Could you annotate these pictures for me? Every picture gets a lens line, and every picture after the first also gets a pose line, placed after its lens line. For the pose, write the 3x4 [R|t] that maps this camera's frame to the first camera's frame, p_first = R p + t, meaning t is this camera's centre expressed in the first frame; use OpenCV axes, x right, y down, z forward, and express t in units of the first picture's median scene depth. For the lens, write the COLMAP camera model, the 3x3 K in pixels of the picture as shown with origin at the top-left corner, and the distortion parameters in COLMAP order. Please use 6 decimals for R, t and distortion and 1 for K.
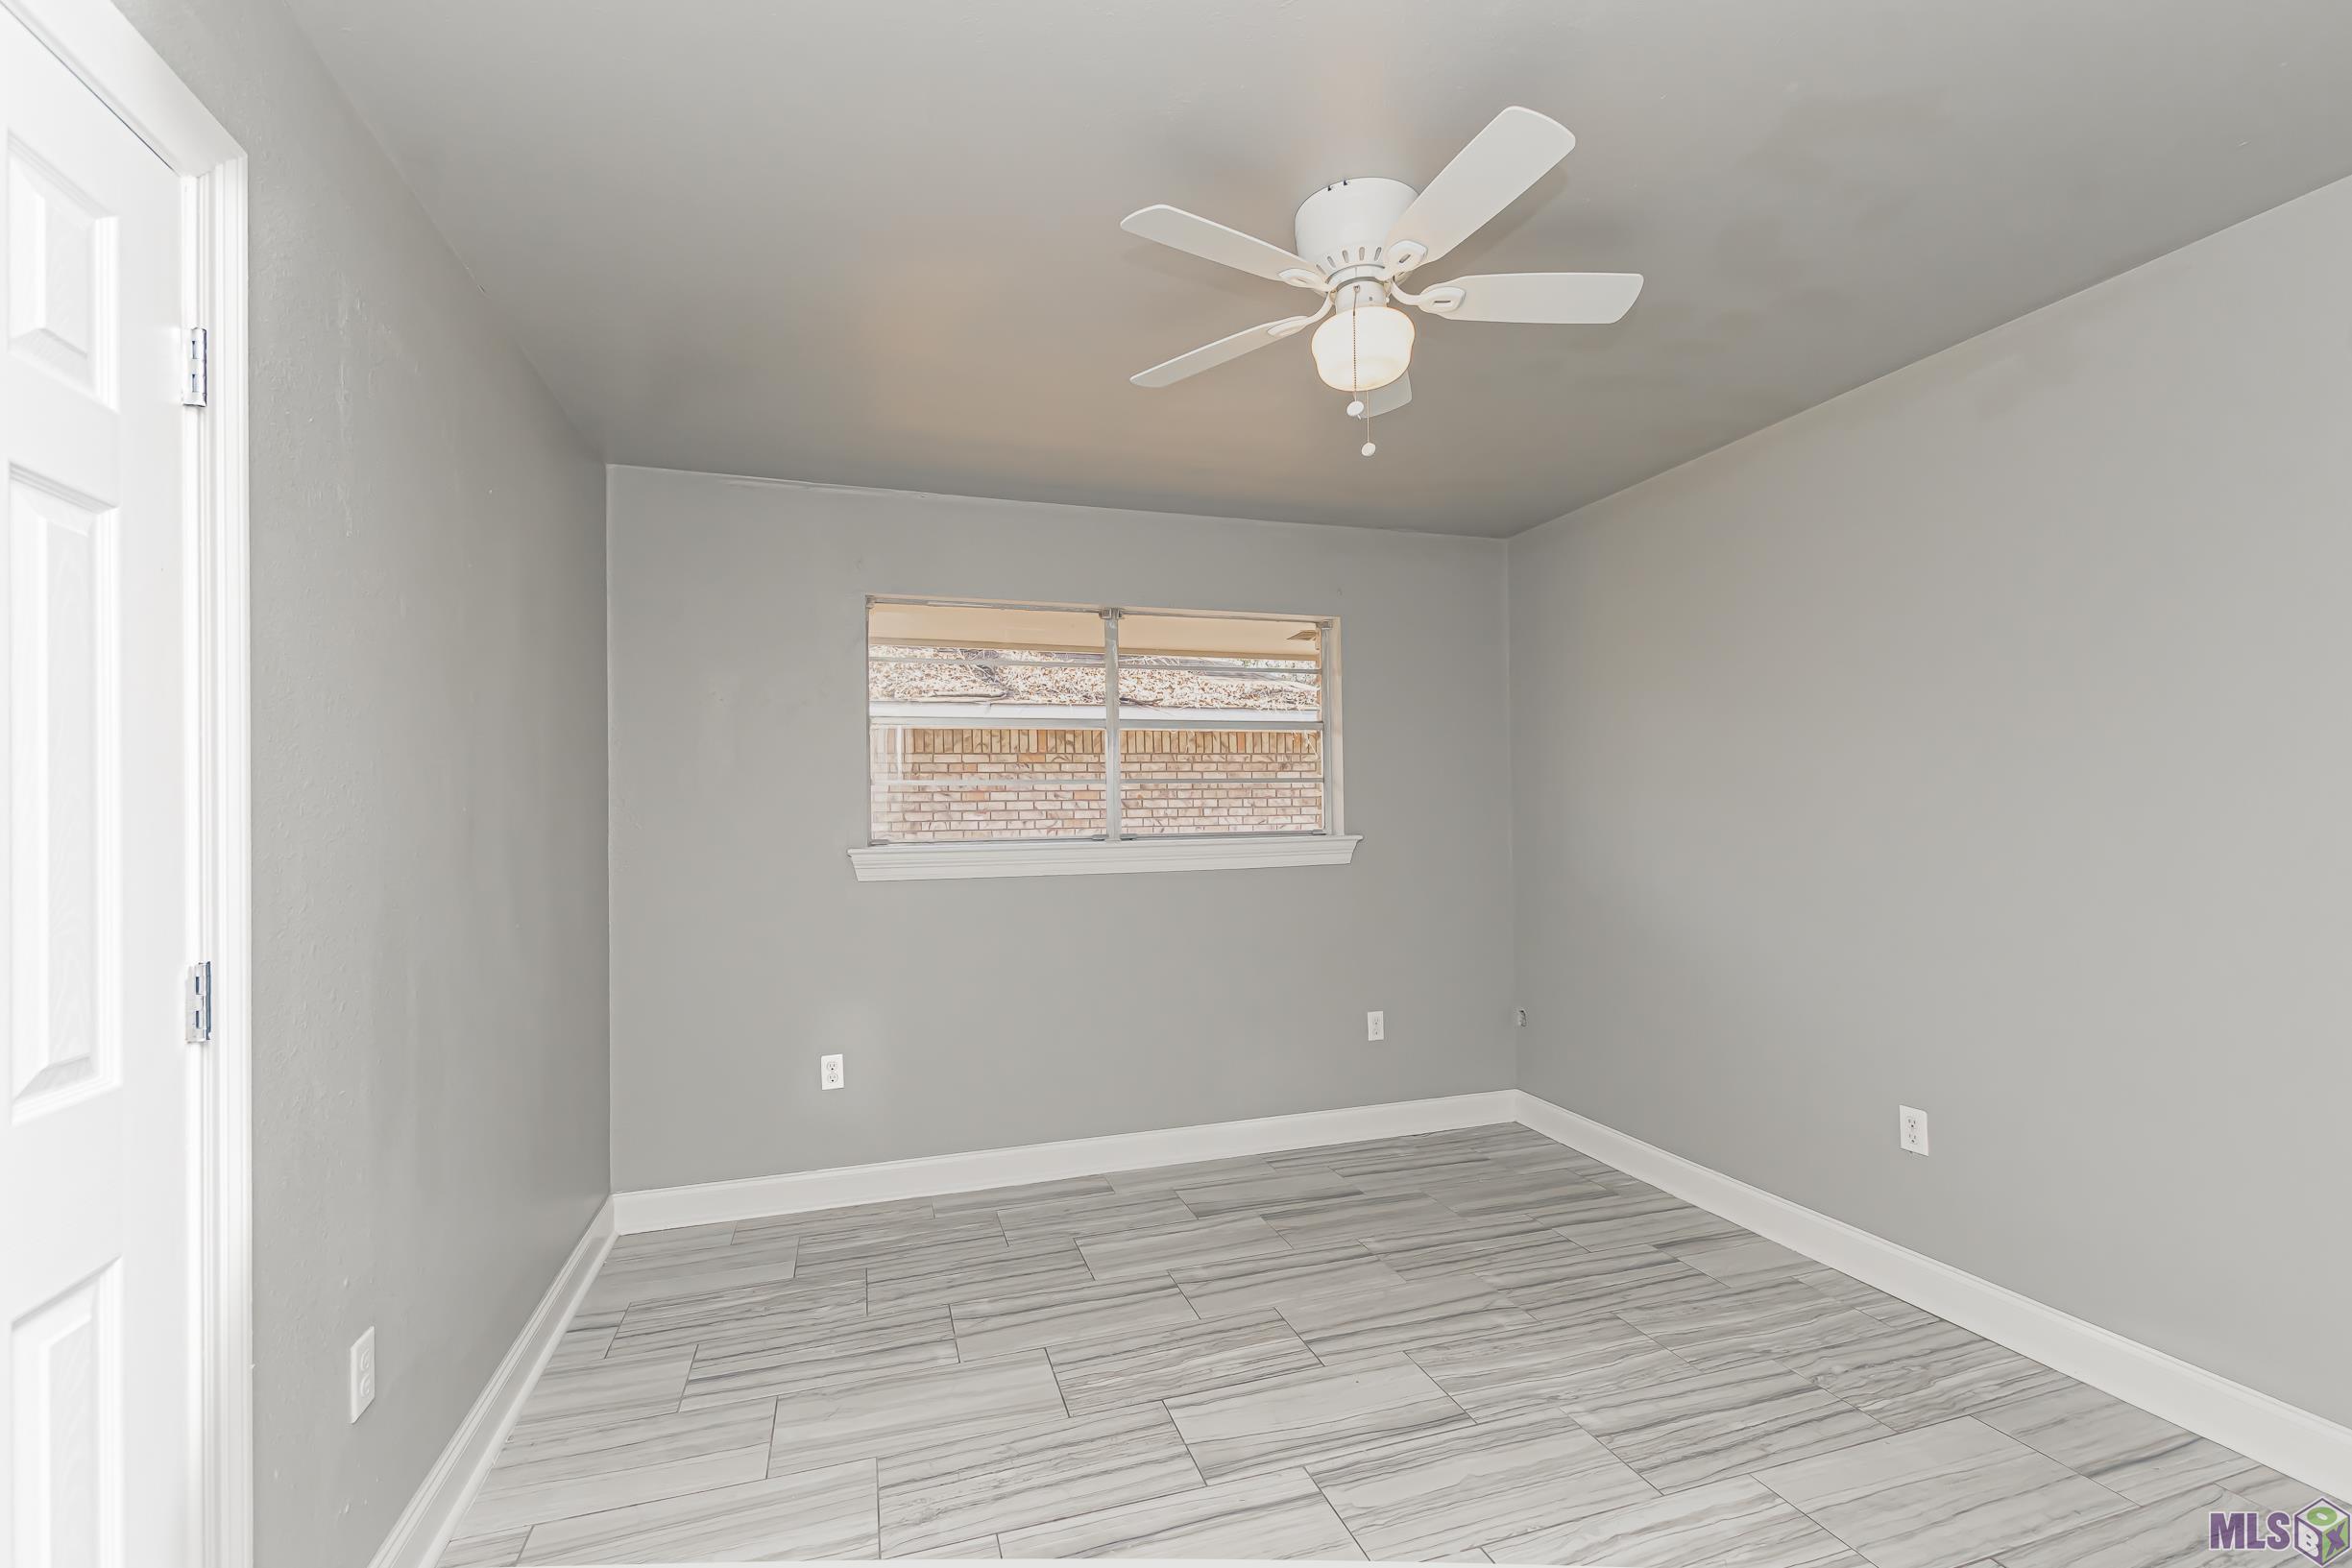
lens RADIAL K [[1035.6, 0, 1168.1], [0, 1035.6, 803.6], [0, 0, 1]] dist [0.002167, 0.001959]
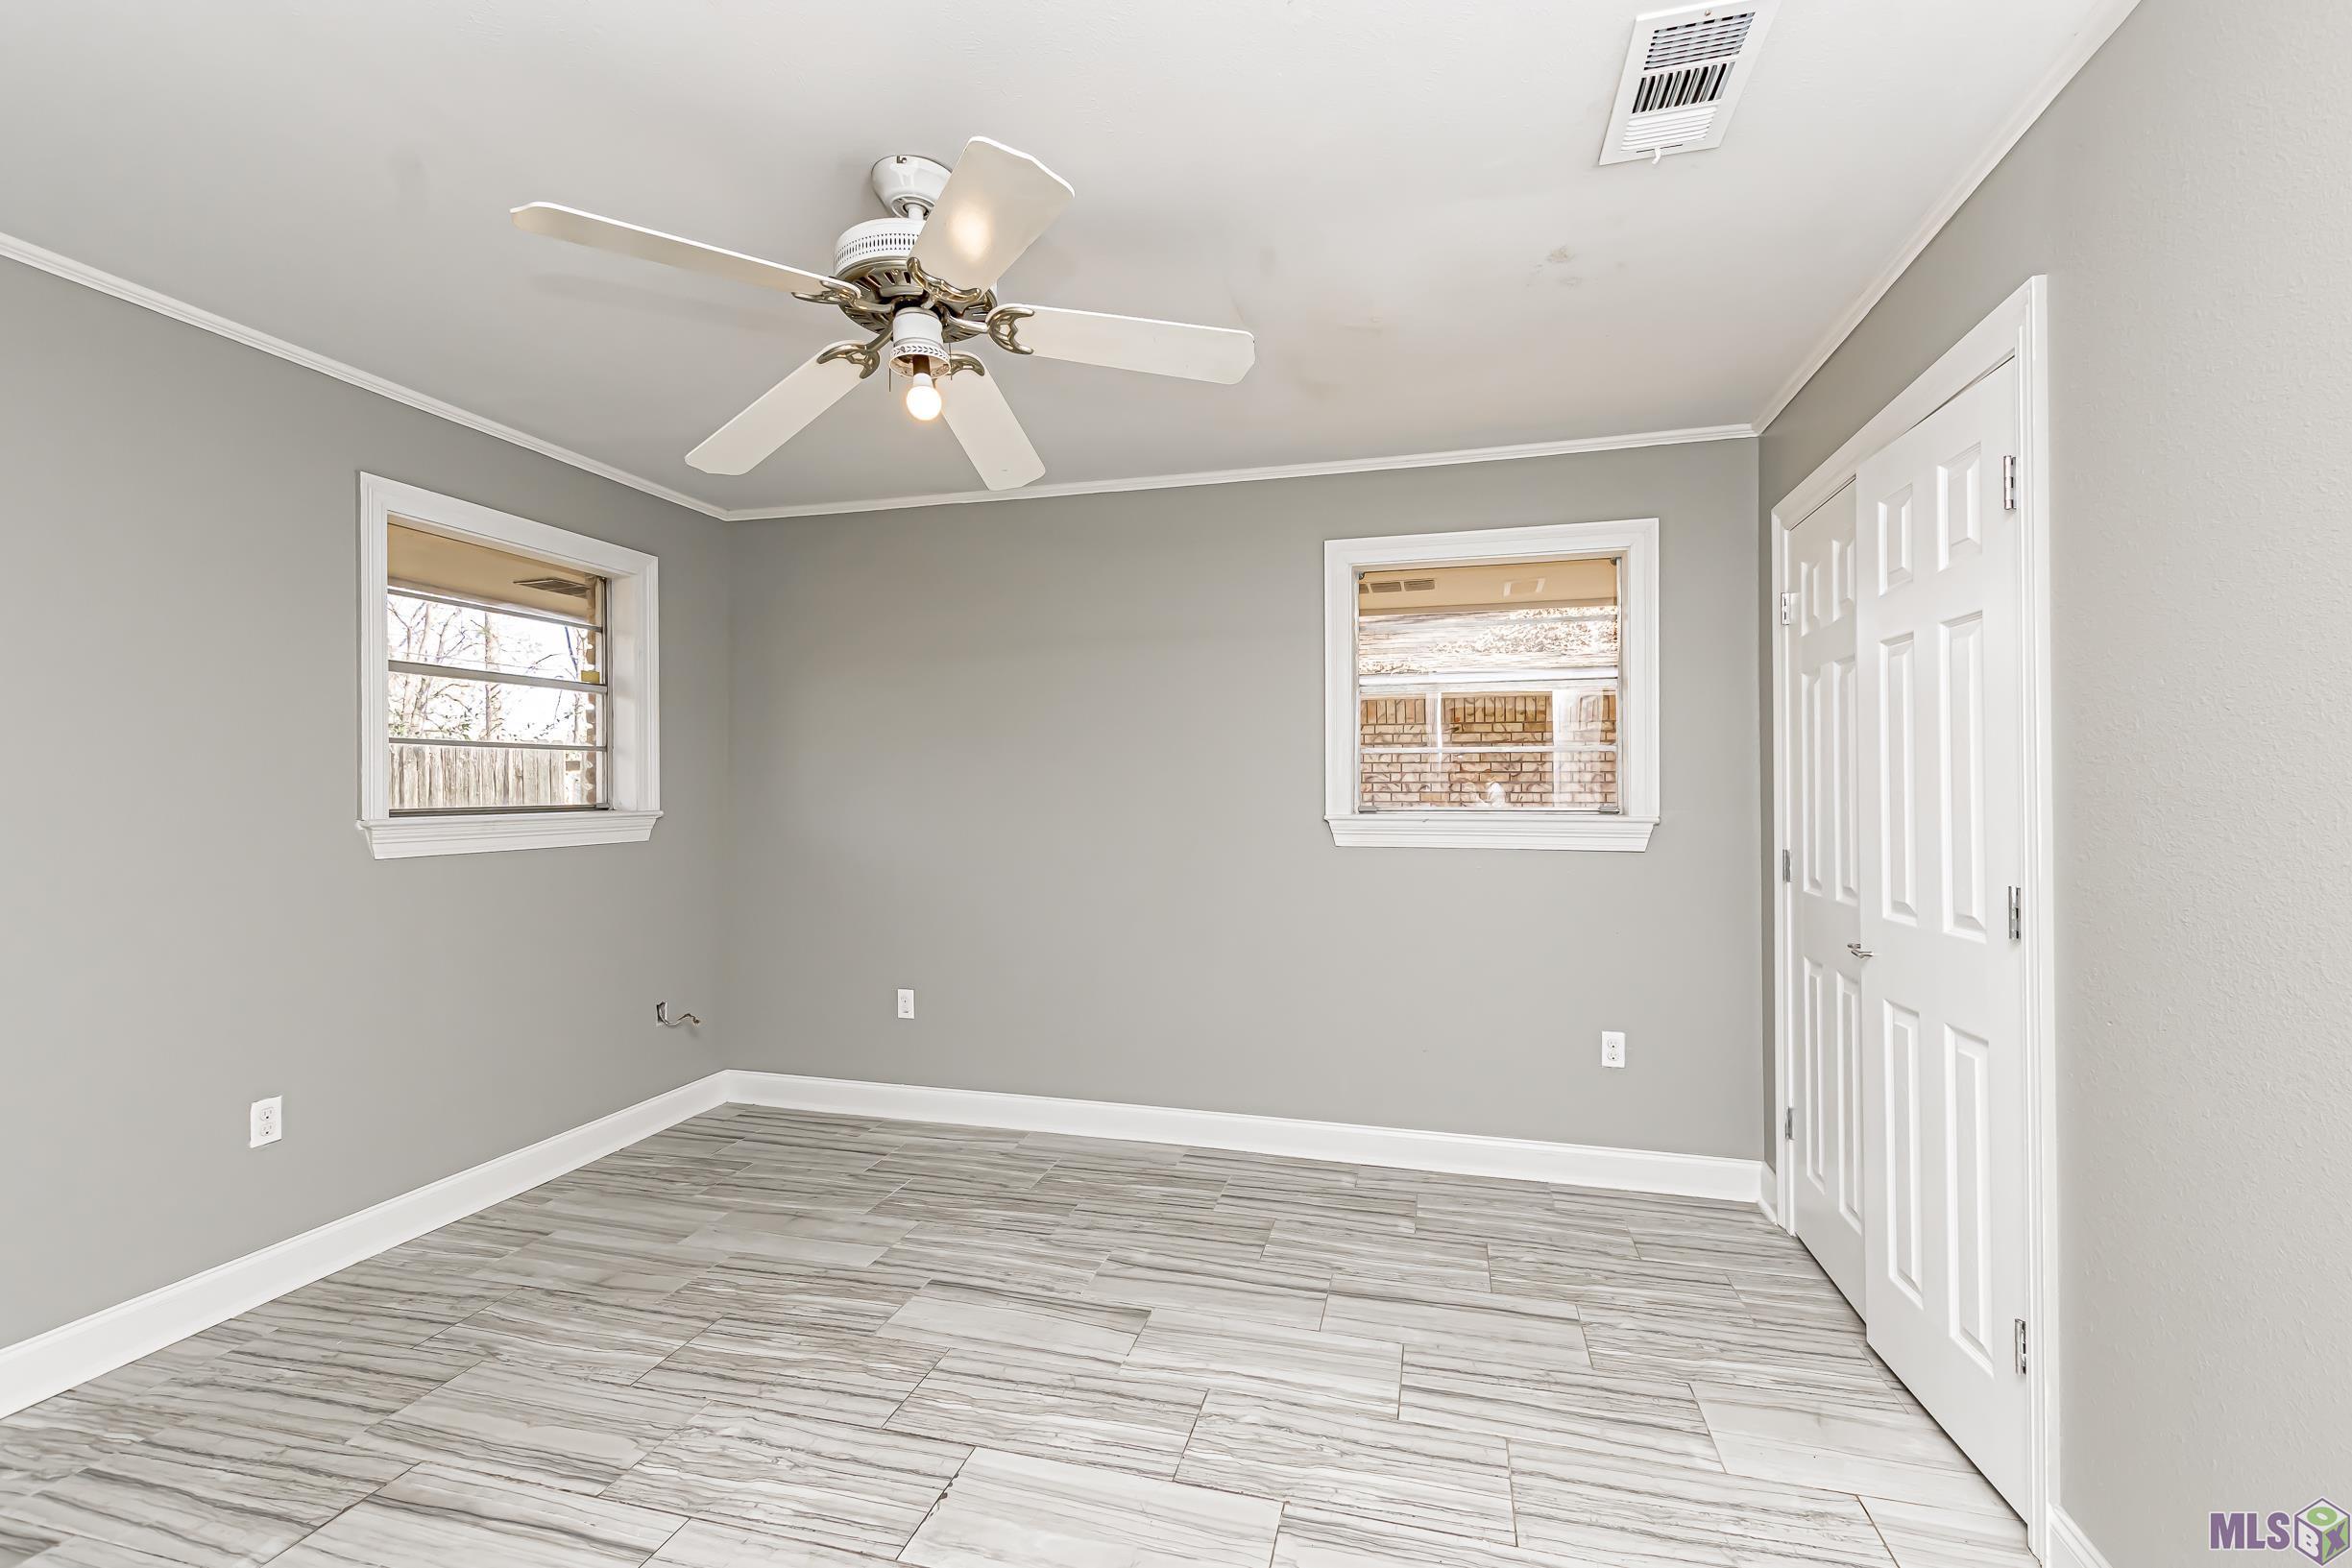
lens RADIAL K [[1035.6, 0, 1164.9], [0, 1035.6, 772.7], [0, 0, 1]] dist [0.002167, 0.001959]
pose [[0.835737, 0.002289, -0.549124, 0.316838], [-0.002632, 0.999997, 0.000163, -0.003662], [0.549123, 0.001309, 0.835741, 0.102627]]
